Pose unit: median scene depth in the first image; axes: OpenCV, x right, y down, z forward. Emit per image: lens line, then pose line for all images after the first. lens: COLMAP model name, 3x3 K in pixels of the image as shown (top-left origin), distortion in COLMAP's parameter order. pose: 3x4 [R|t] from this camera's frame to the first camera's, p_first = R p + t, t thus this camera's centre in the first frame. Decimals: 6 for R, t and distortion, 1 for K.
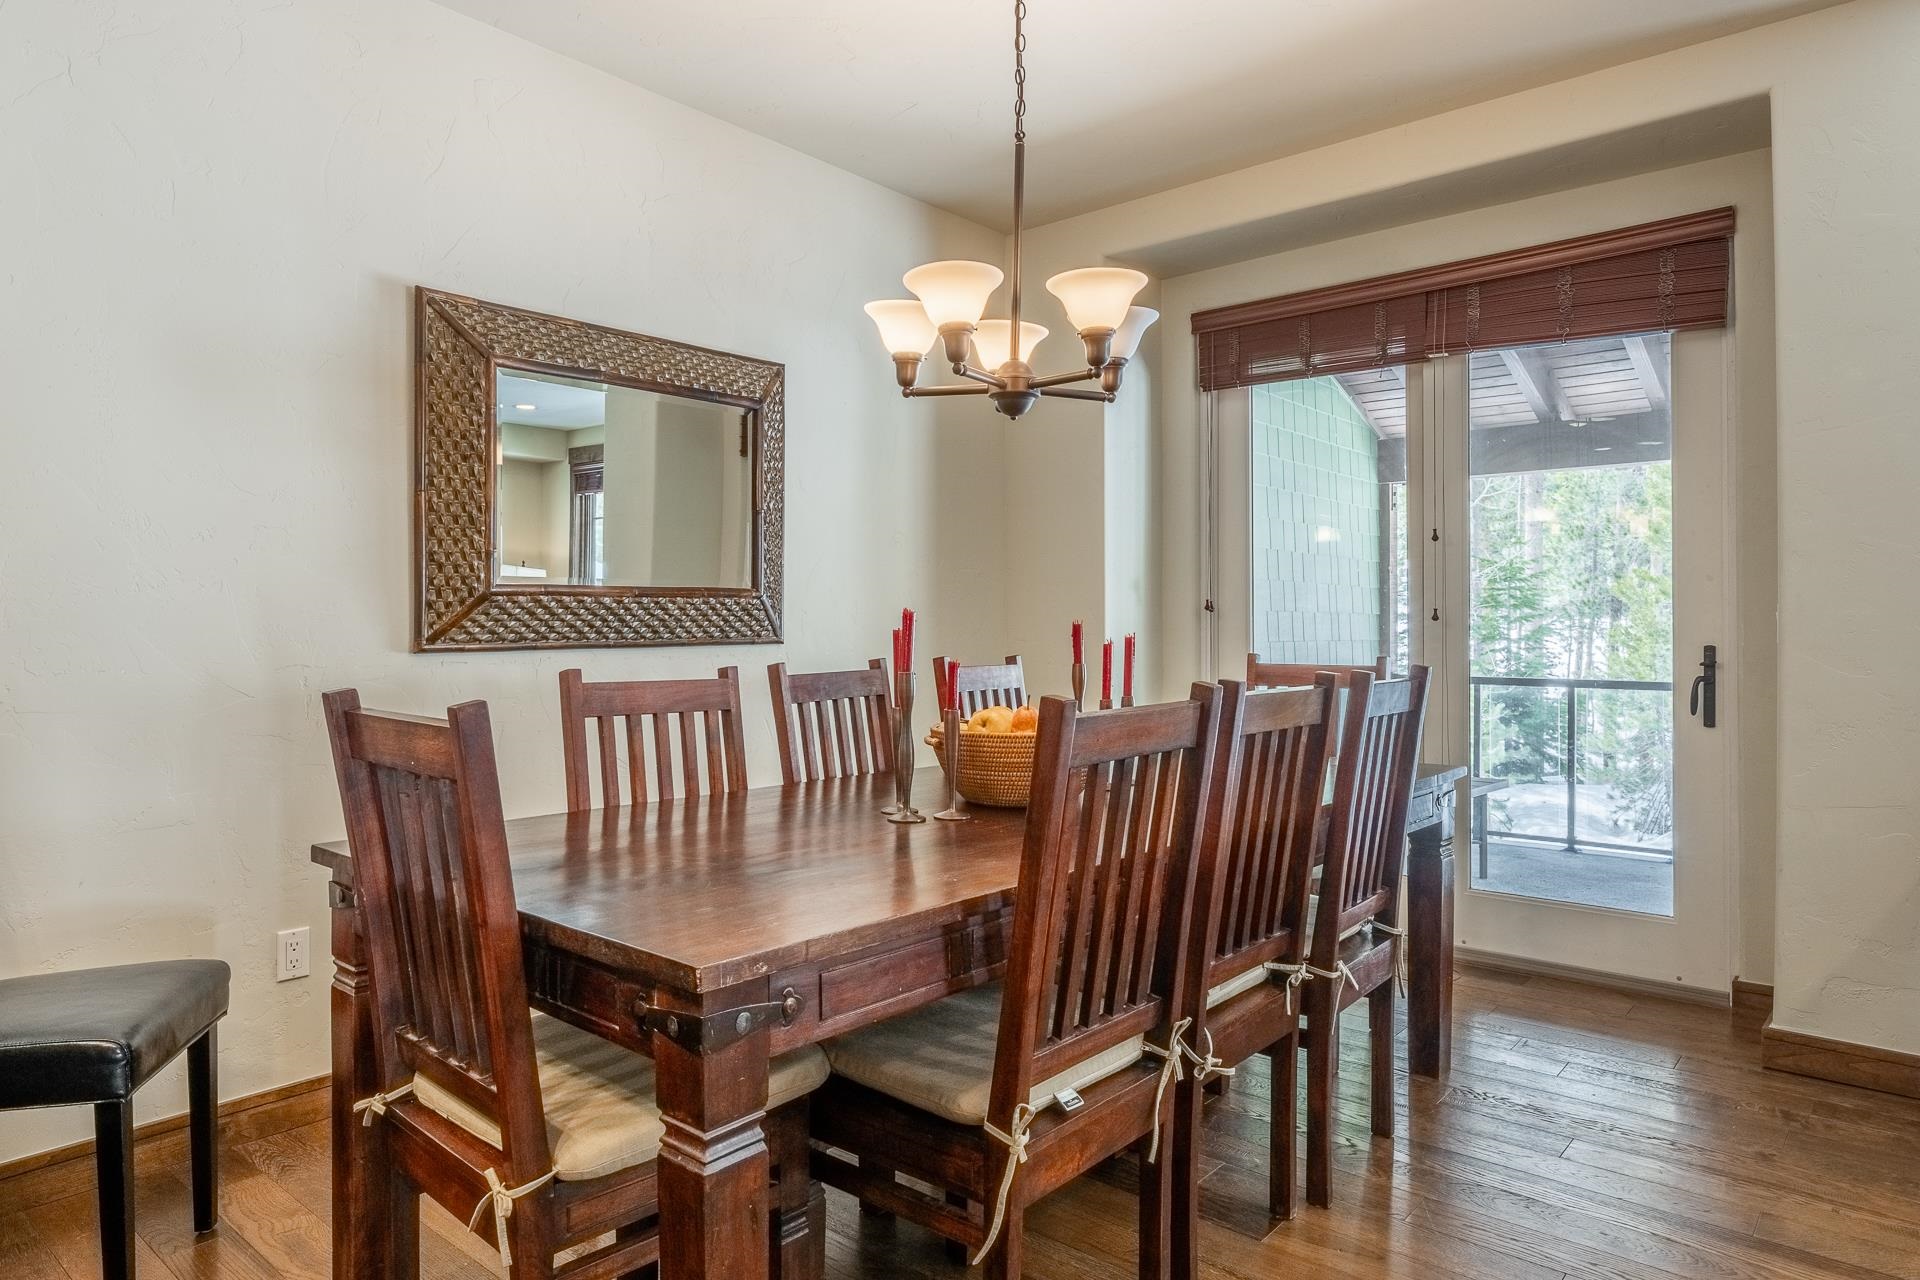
lens RADIAL K [[1181.1, 0, 932.6], [0, 1181.1, 611.9], [0, 0, 1]] dist [-0.000199, 0.000115]
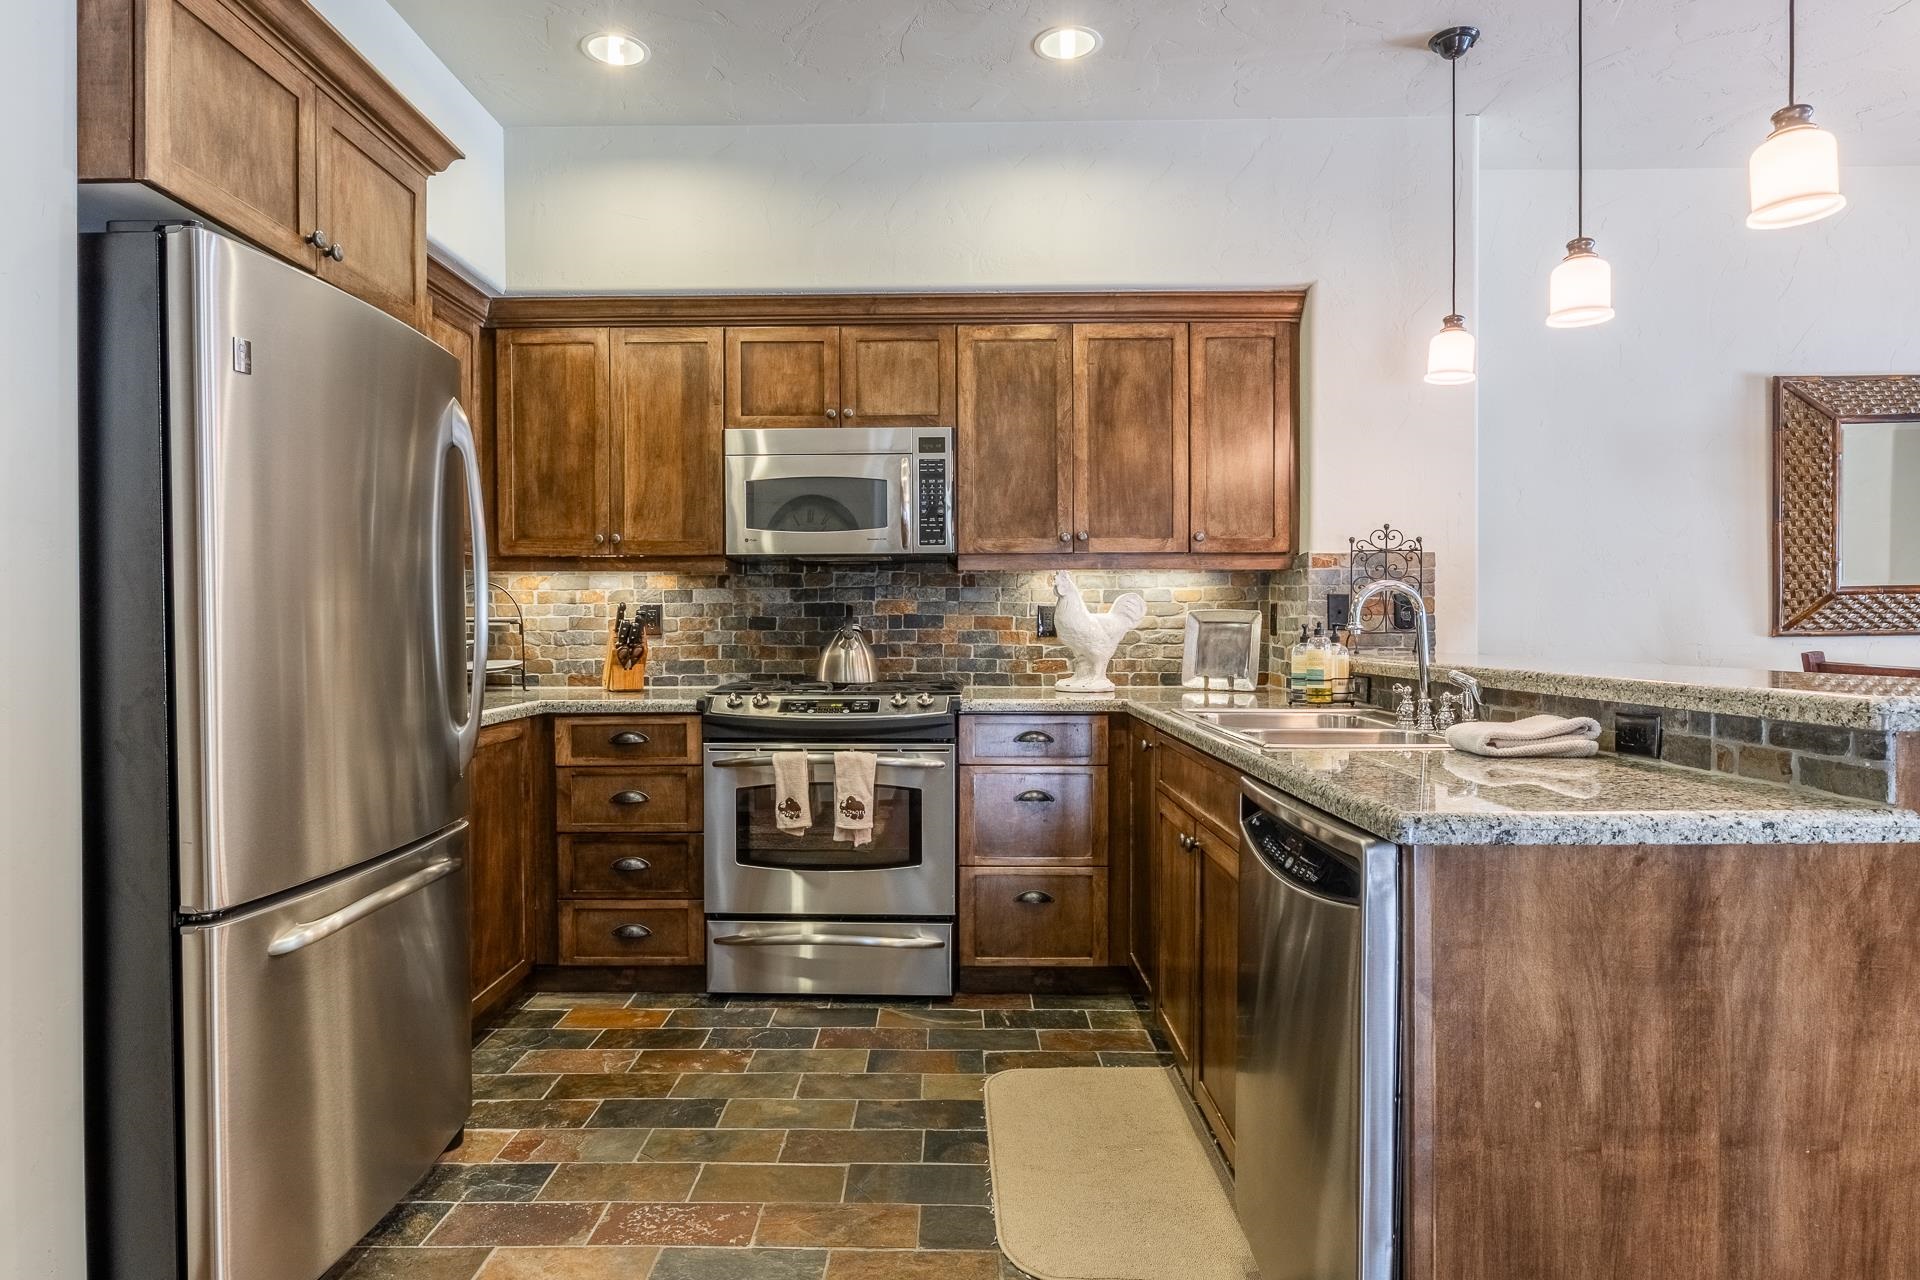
lens RADIAL K [[1094.2, 0, 939.2], [0, 1094.2, 632.8], [0, 0, 1]] dist [-0.000239, -0.001136]
pose [[0.642446, 0.004501, -0.766318, -0.063695], [0.012769, 0.999781, 0.016577, -0.003726], [0.766225, -0.020435, 0.642248, -0.507187]]
